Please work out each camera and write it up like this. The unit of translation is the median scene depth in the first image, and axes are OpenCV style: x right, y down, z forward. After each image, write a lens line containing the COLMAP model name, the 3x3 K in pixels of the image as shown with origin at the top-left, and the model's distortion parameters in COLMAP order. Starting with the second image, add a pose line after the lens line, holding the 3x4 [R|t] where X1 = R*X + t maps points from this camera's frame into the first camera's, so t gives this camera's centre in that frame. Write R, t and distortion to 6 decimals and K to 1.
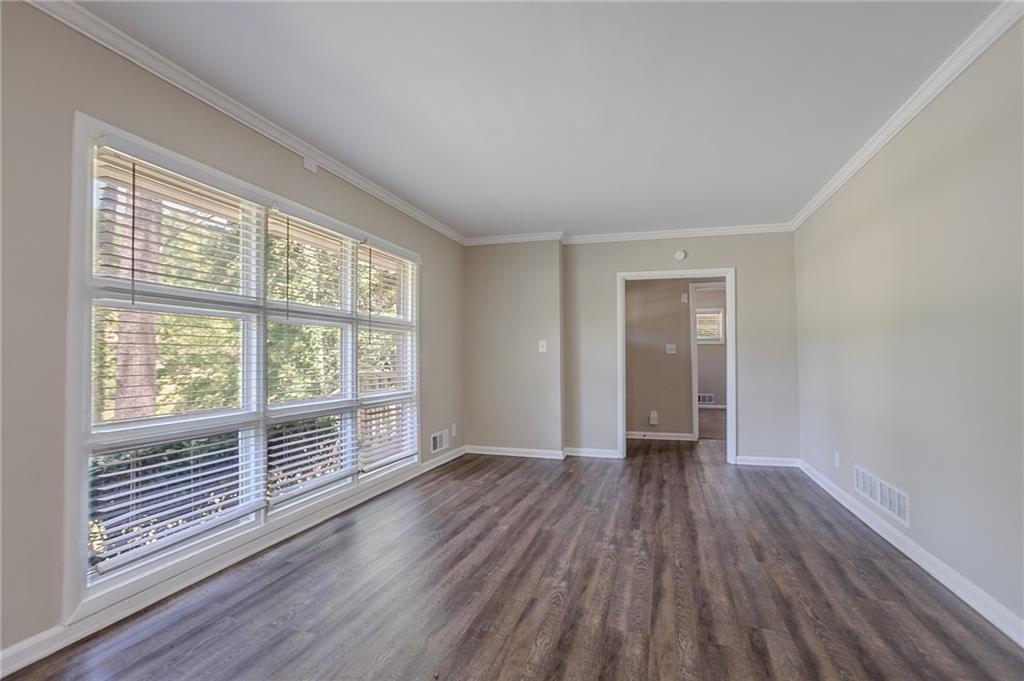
lens RADIAL K [[497.2, 0, 516.9], [0, 497.2, 342.5], [0, 0, 1]] dist [-0.047632, 0.026533]
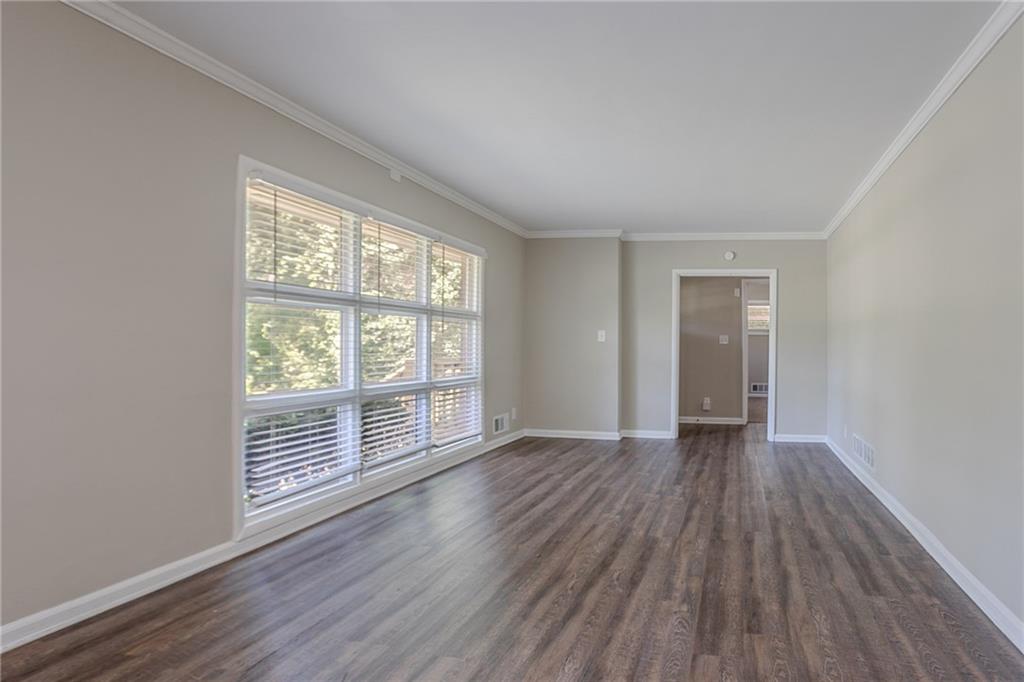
lens RADIAL K [[489.5, 0, 491.6], [0, 489.5, 345.0], [0, 0, 1]] dist [-0.035075, -0.000006]
pose [[0.986054, 0.011011, -0.166059, -0.011366], [-0.006182, 0.999544, 0.029569, -0.003879], [0.166309, -0.028130, 0.985672, -0.135139]]
